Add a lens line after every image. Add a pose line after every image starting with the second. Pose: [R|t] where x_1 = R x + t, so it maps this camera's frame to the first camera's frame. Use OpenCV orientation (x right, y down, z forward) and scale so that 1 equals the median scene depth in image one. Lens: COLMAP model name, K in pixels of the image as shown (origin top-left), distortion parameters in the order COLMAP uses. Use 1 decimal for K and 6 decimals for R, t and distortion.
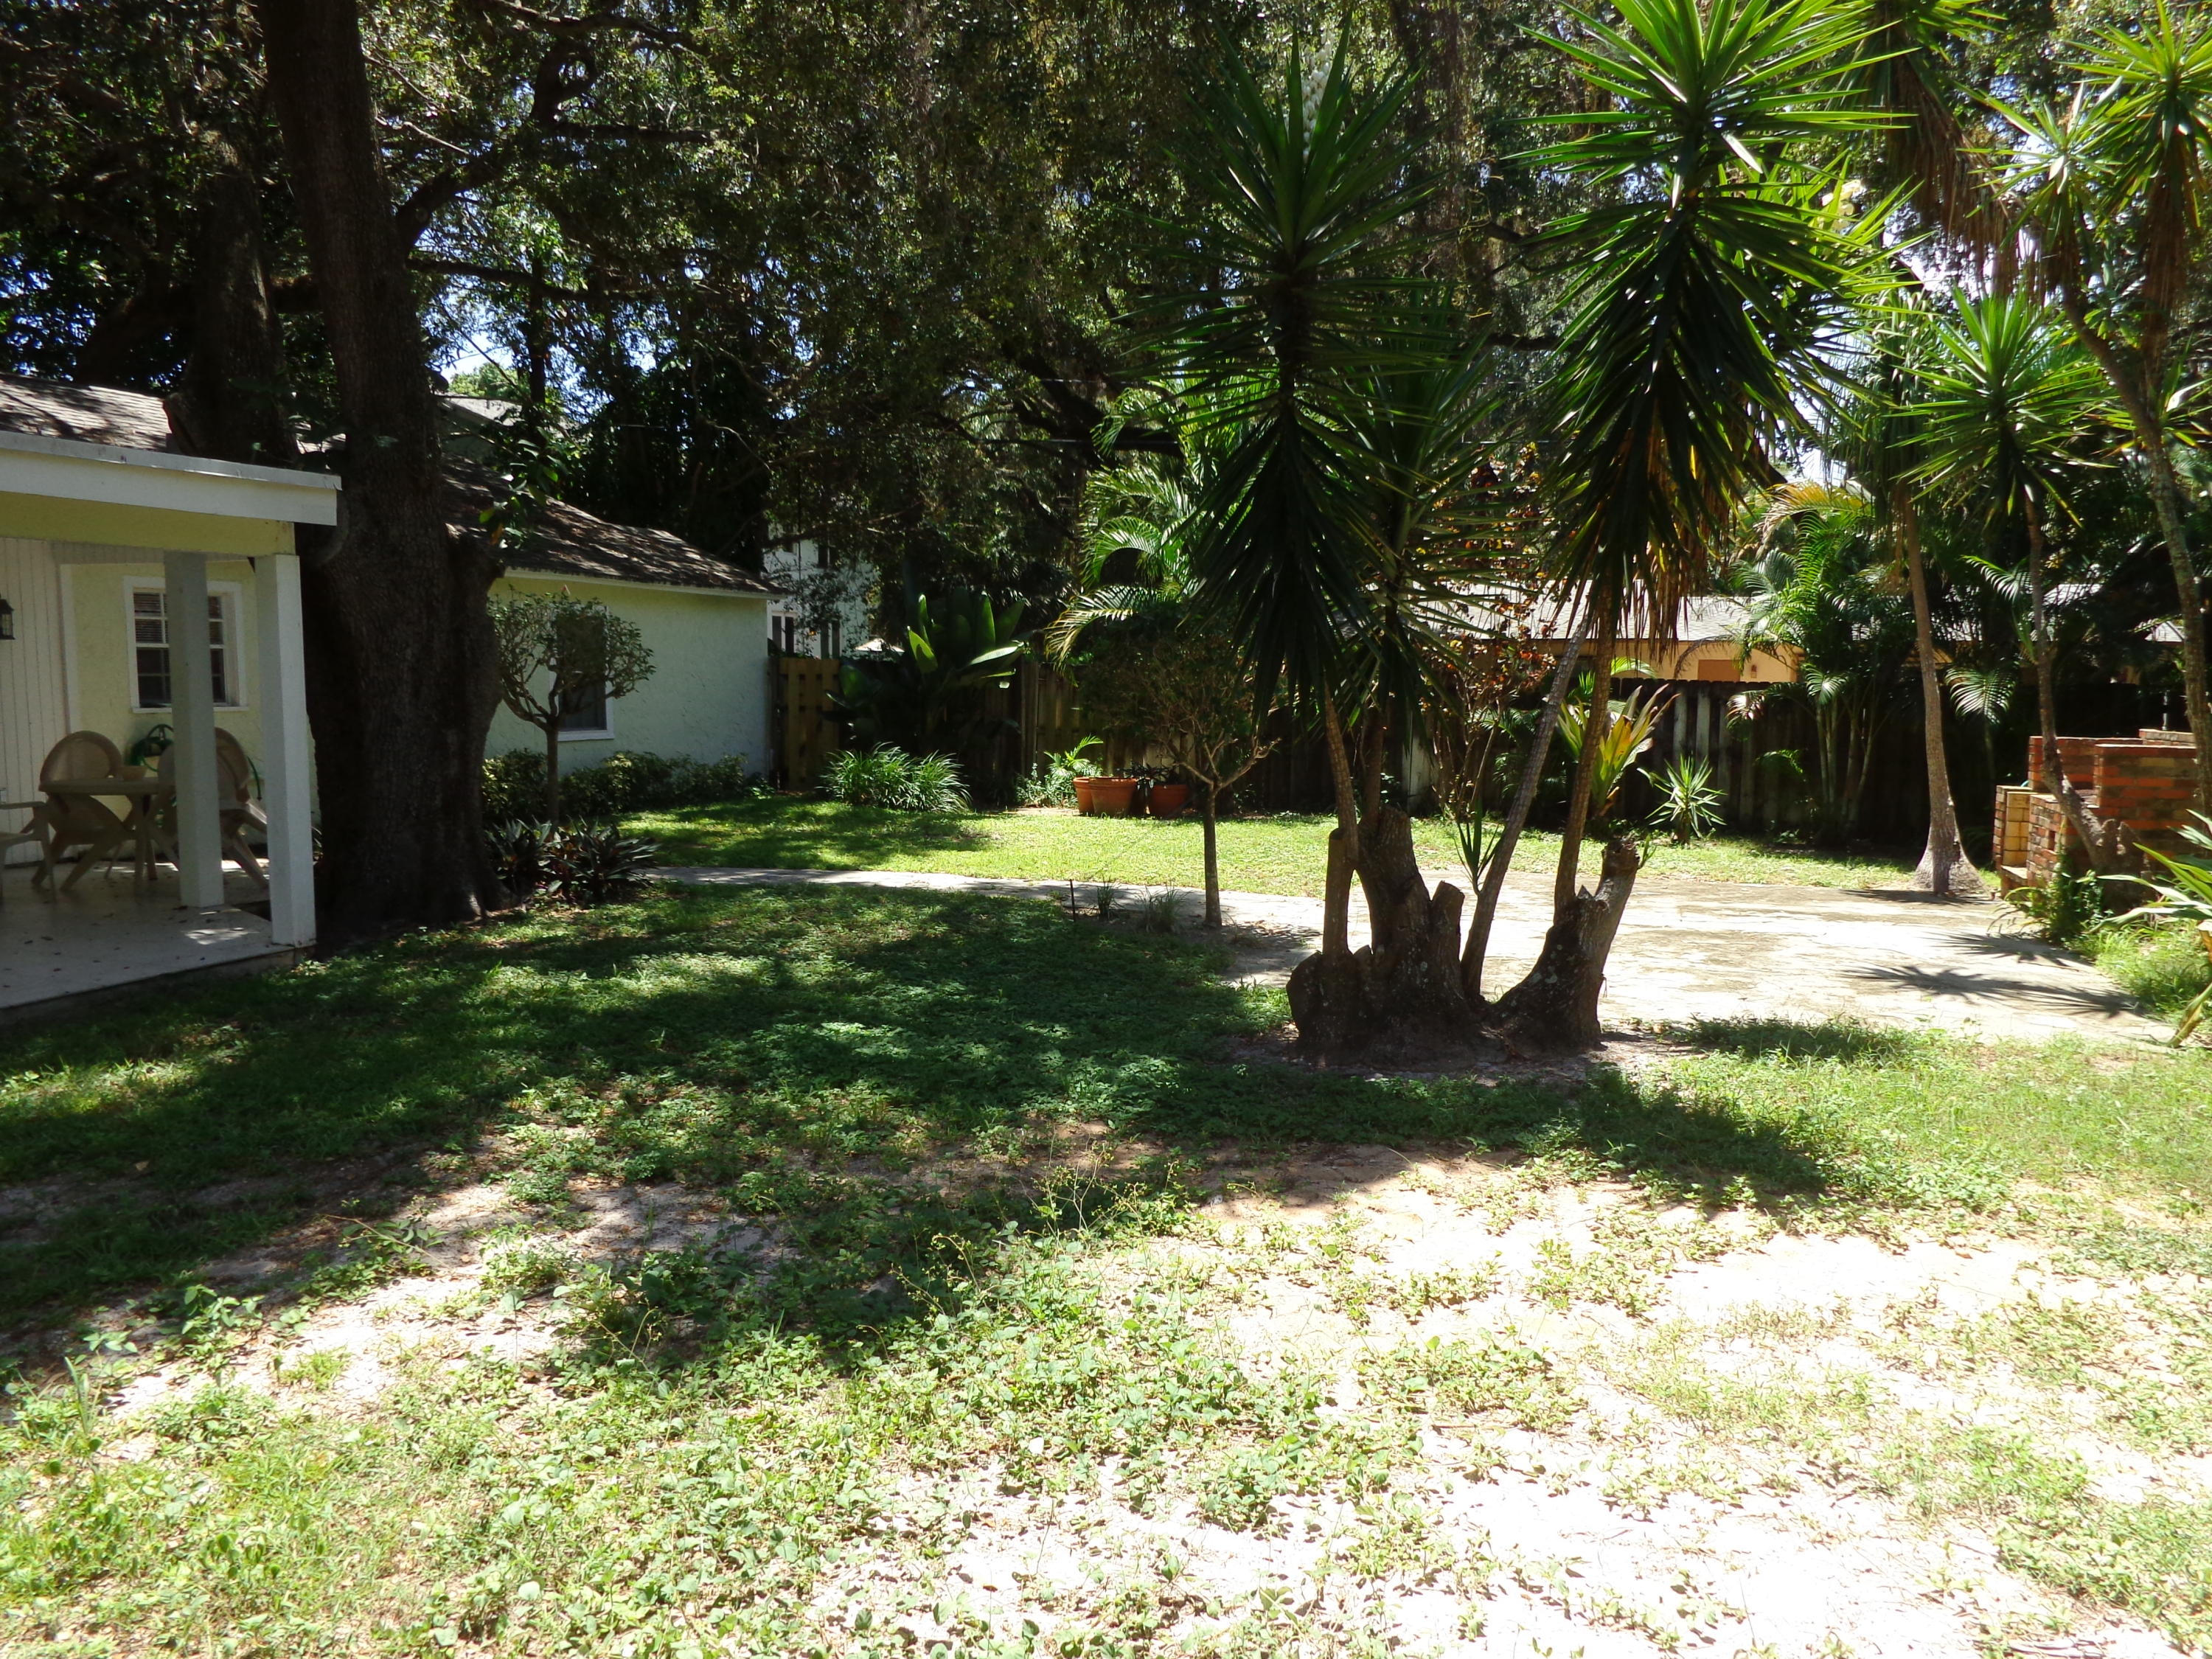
lens RADIAL K [[1618.2, 0, 1096.1], [0, 1618.2, 829.7], [0, 0, 1]] dist [-0.009054, -0.007080]
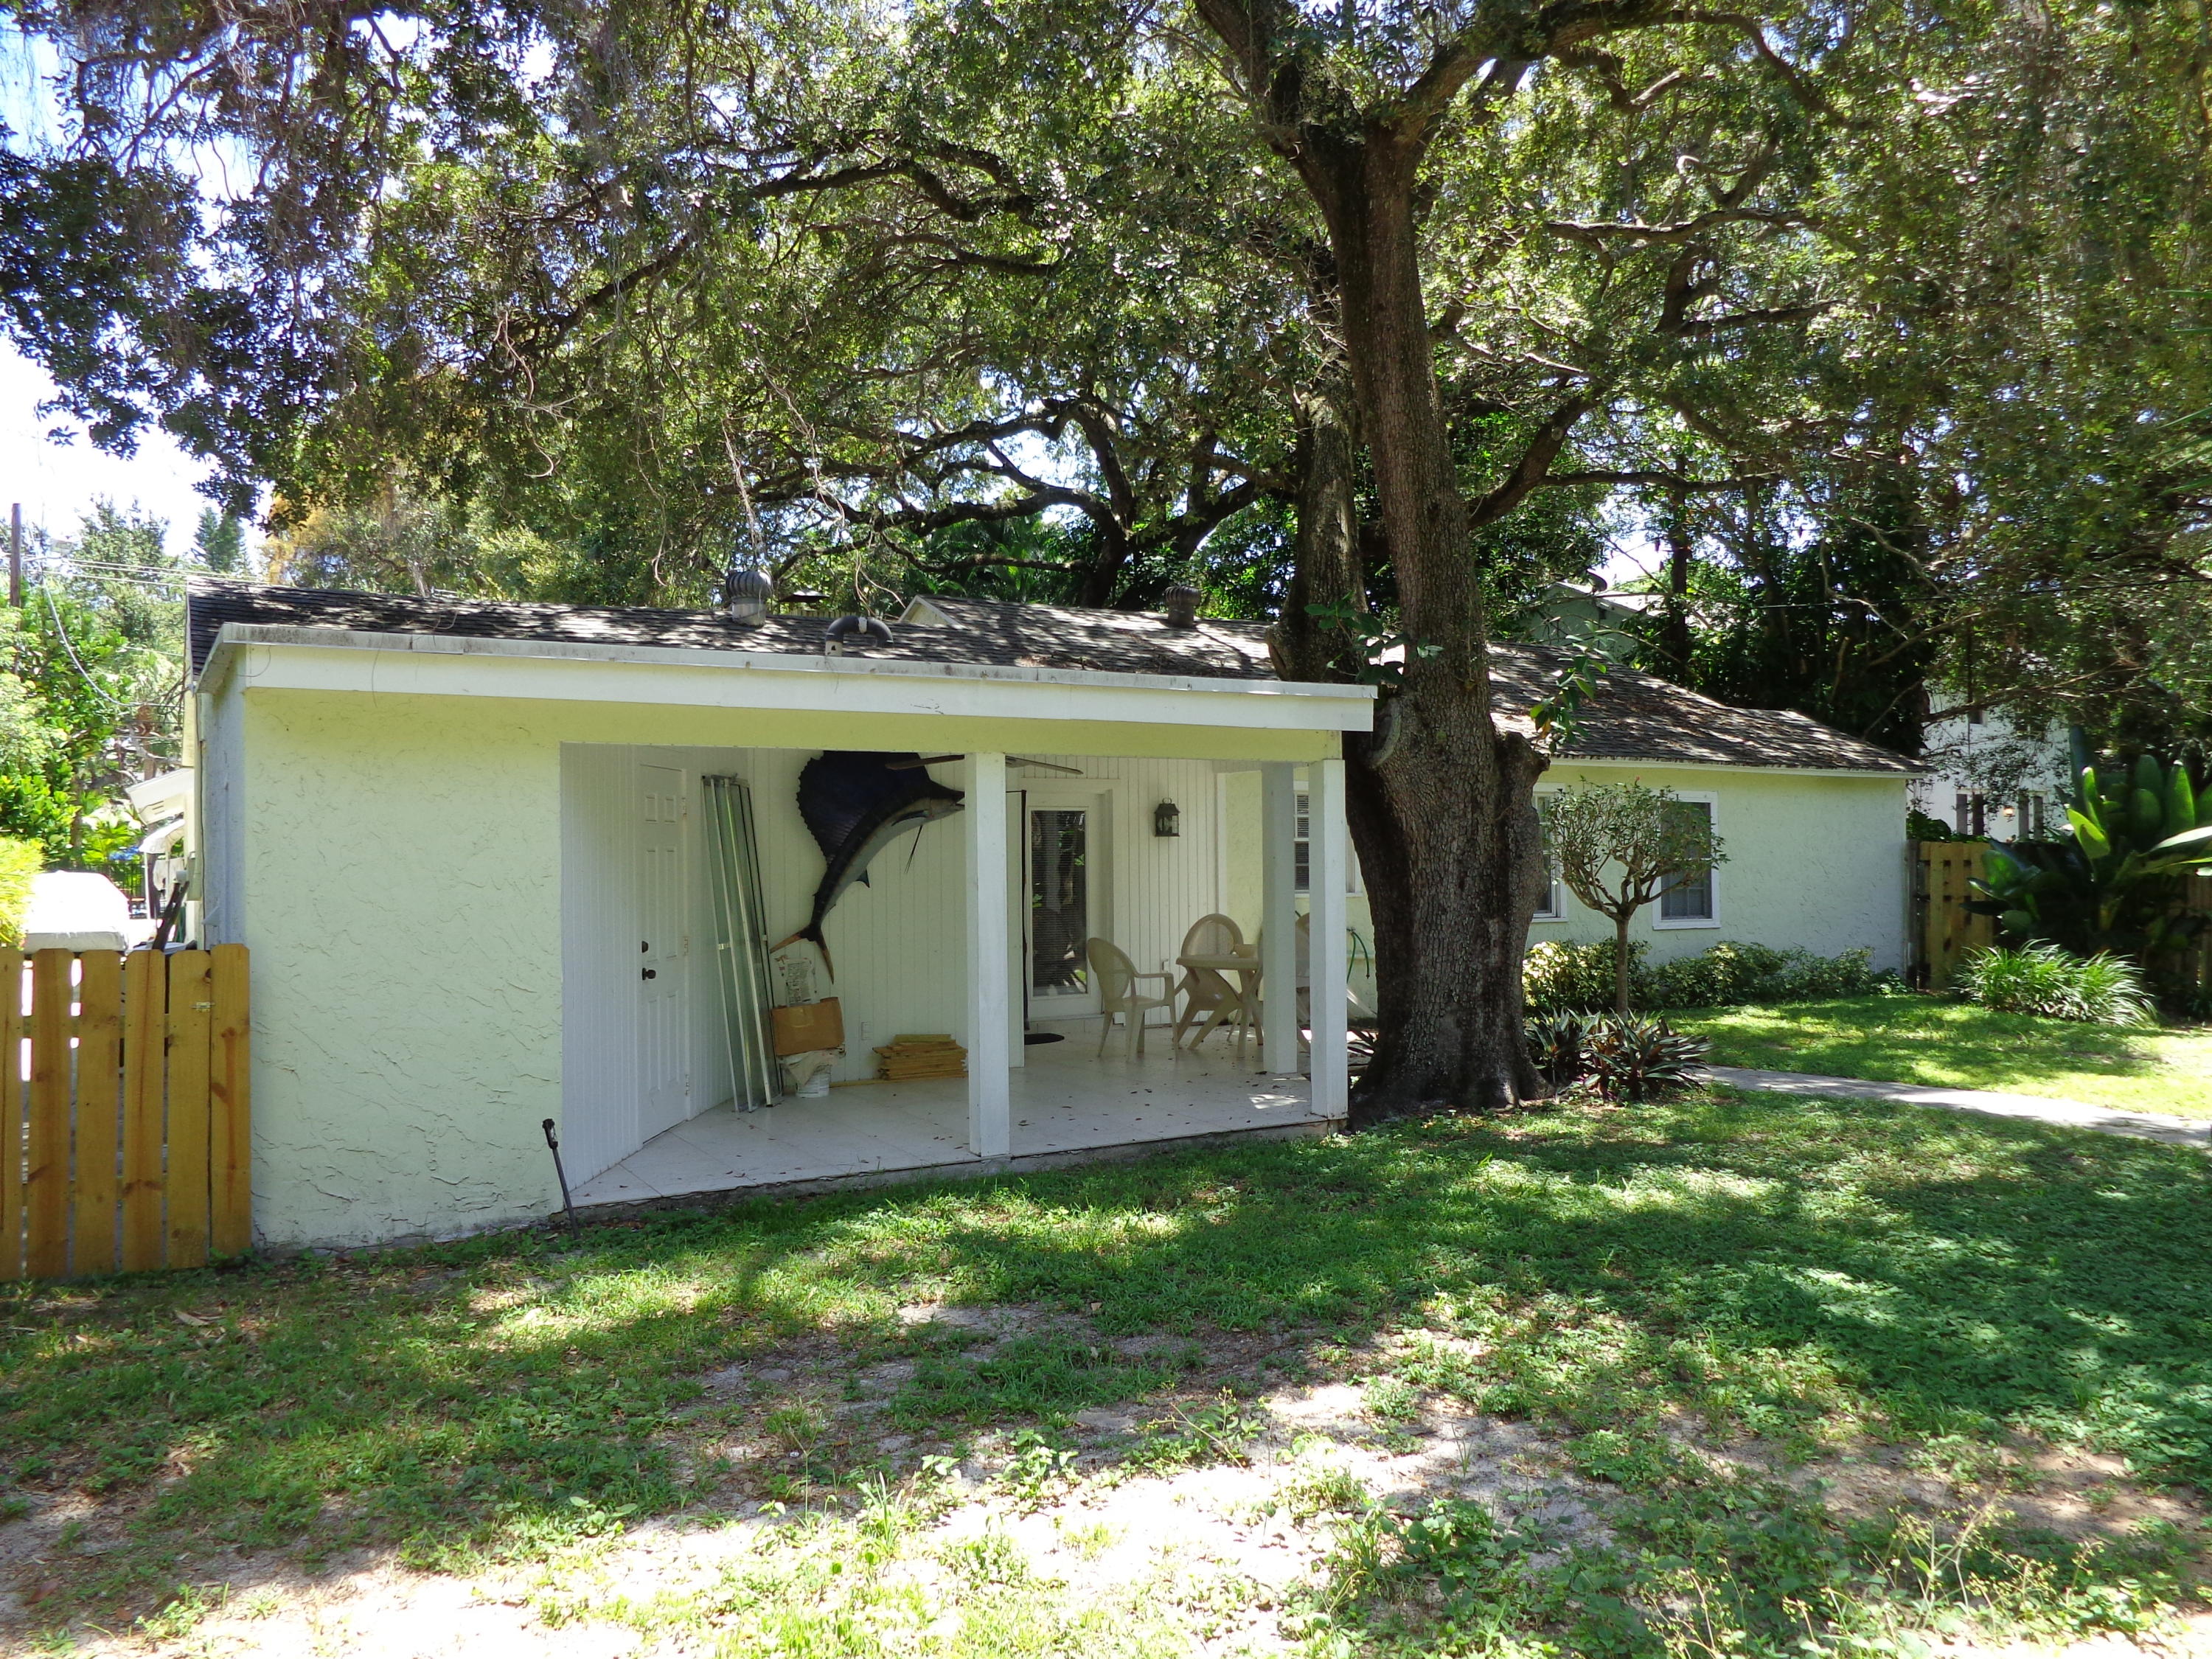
lens RADIAL K [[1610.9, 0, 1106.0], [0, 1610.9, 829.5], [0, 0, 1]] dist [-0.002499, -0.016279]
pose [[0.770323, -0.017201, -0.637422, 0.069348], [-0.055358, 0.994058, -0.093725, -0.009316], [0.635247, 0.107485, 0.764793, 0.052050]]
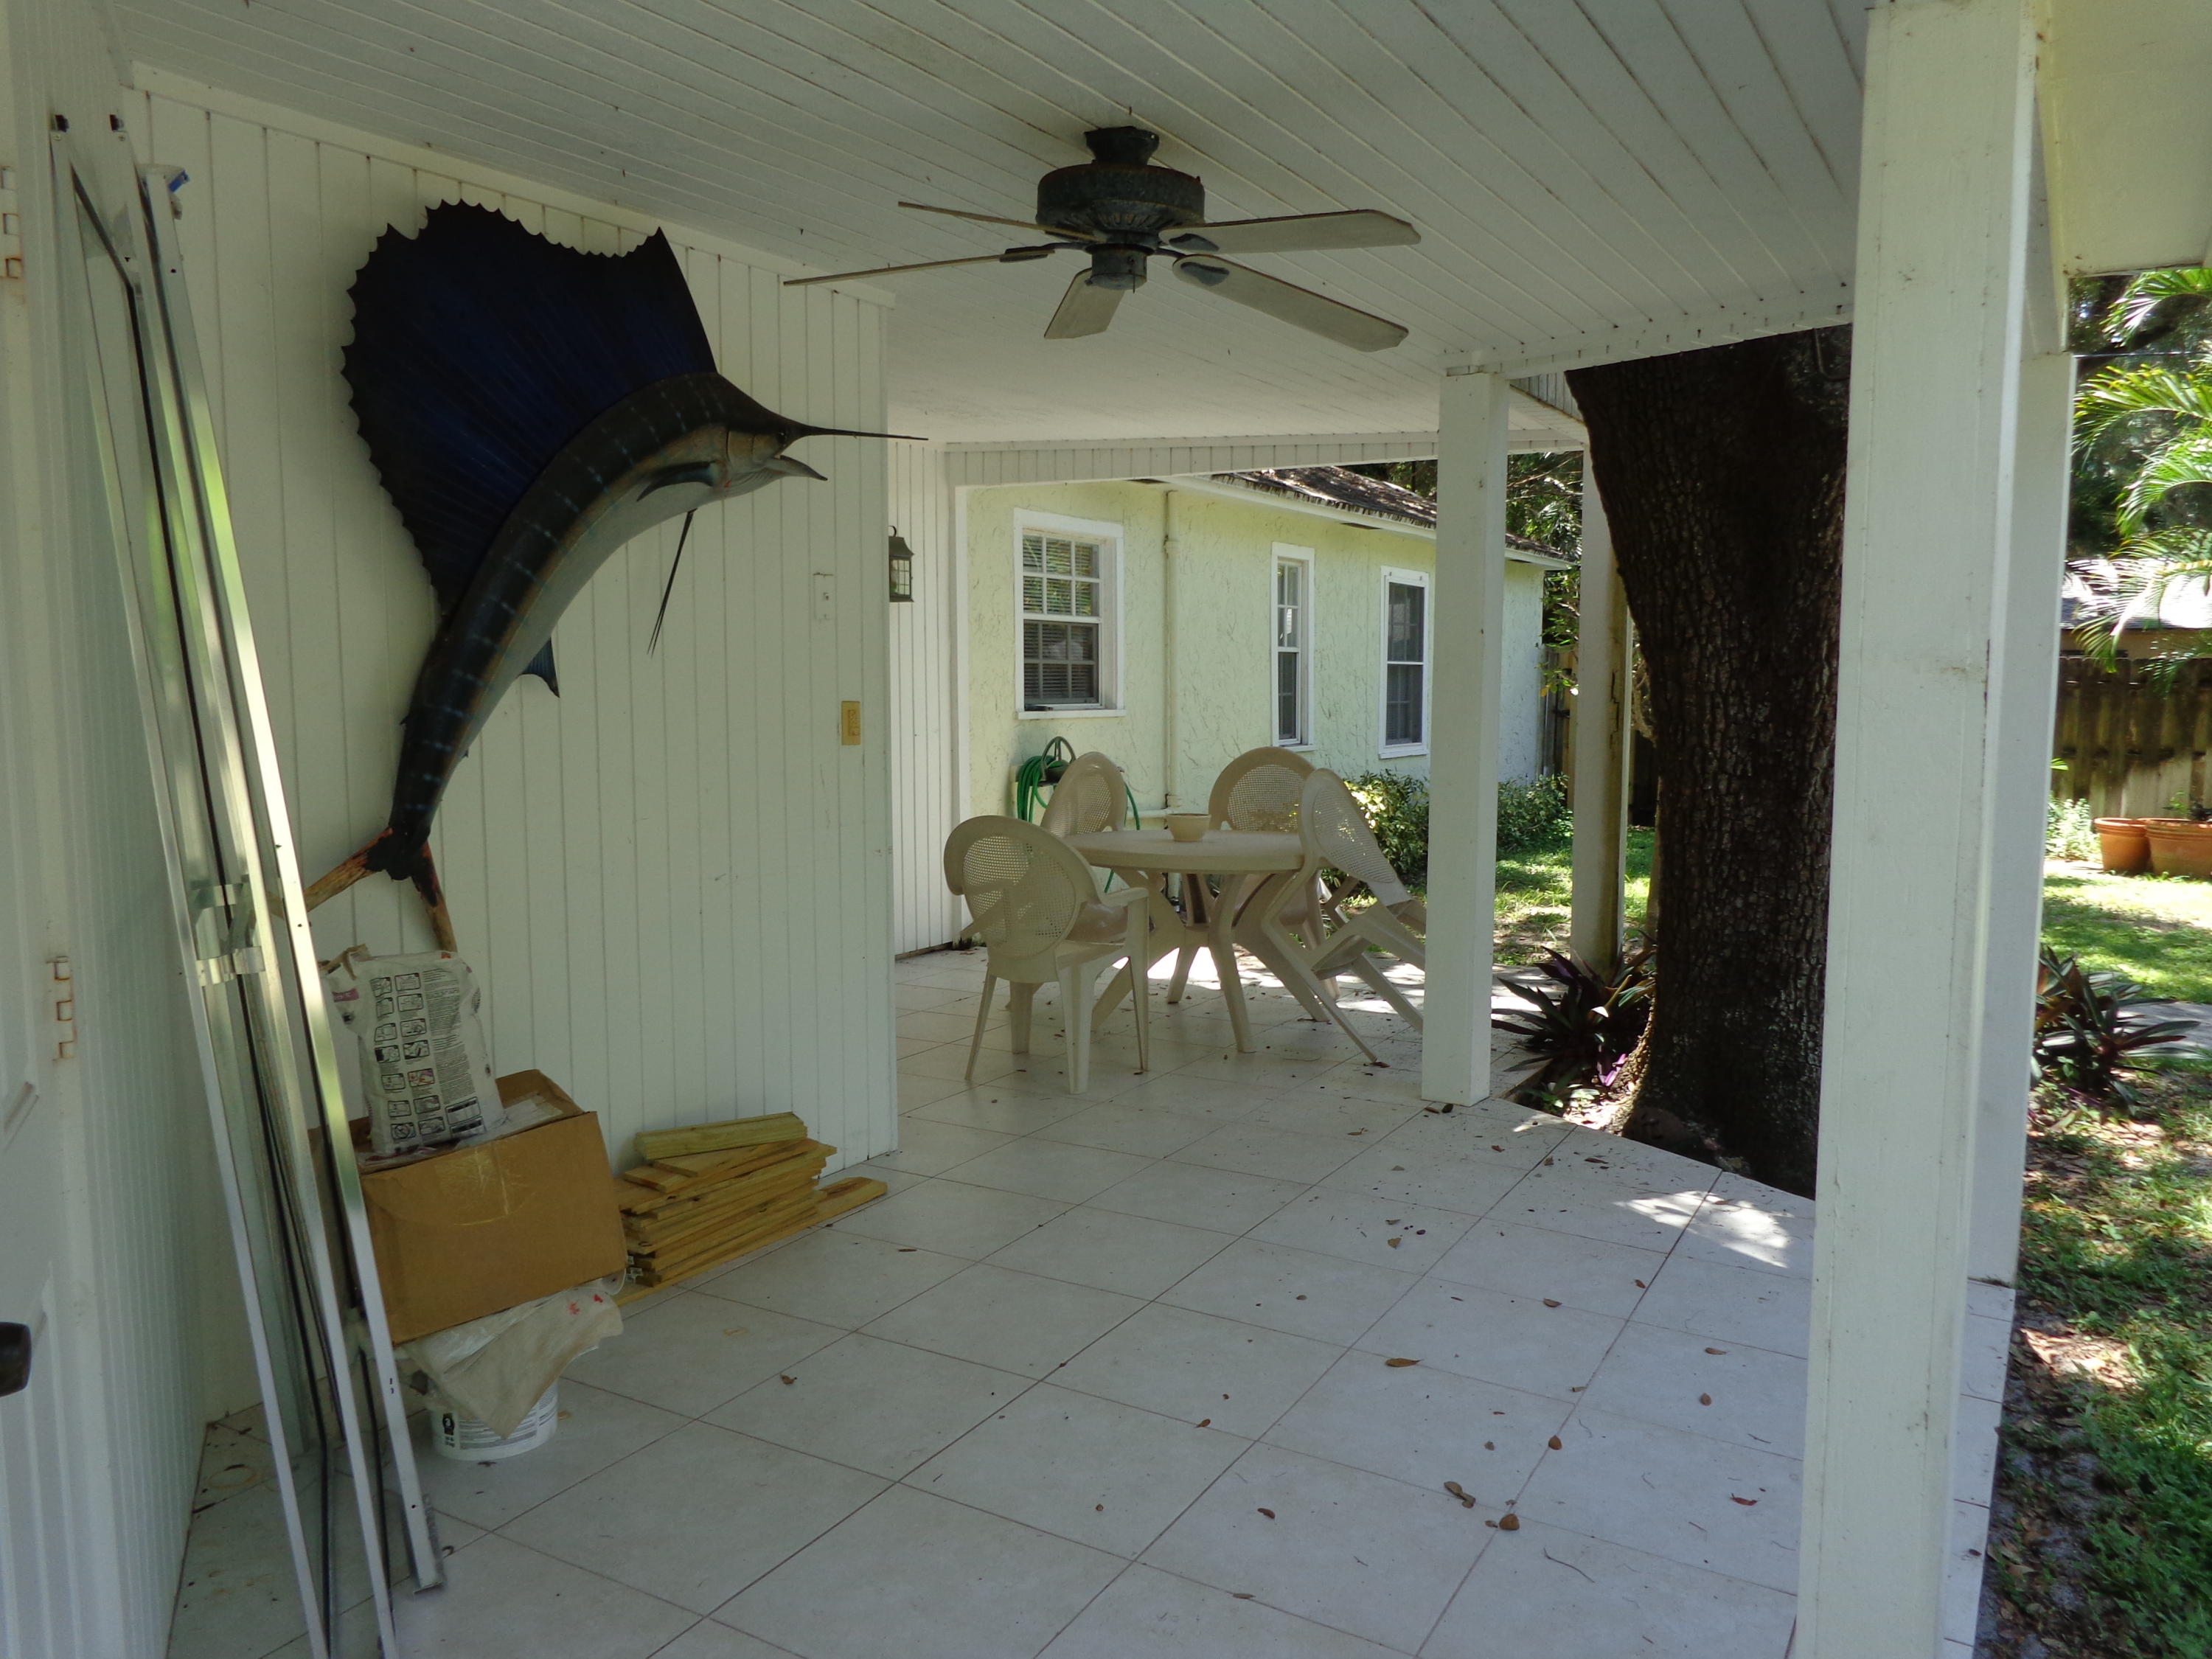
lens RADIAL K [[1618.2, 0, 1096.1], [0, 1618.2, 829.7], [0, 0, 1]] dist [-0.009054, -0.007080]
pose [[0.984055, 0.015578, -0.177181, -0.621281], [-0.015913, 0.999873, -0.000473, -0.038761], [0.177151, 0.003285, 0.984178, 0.498658]]
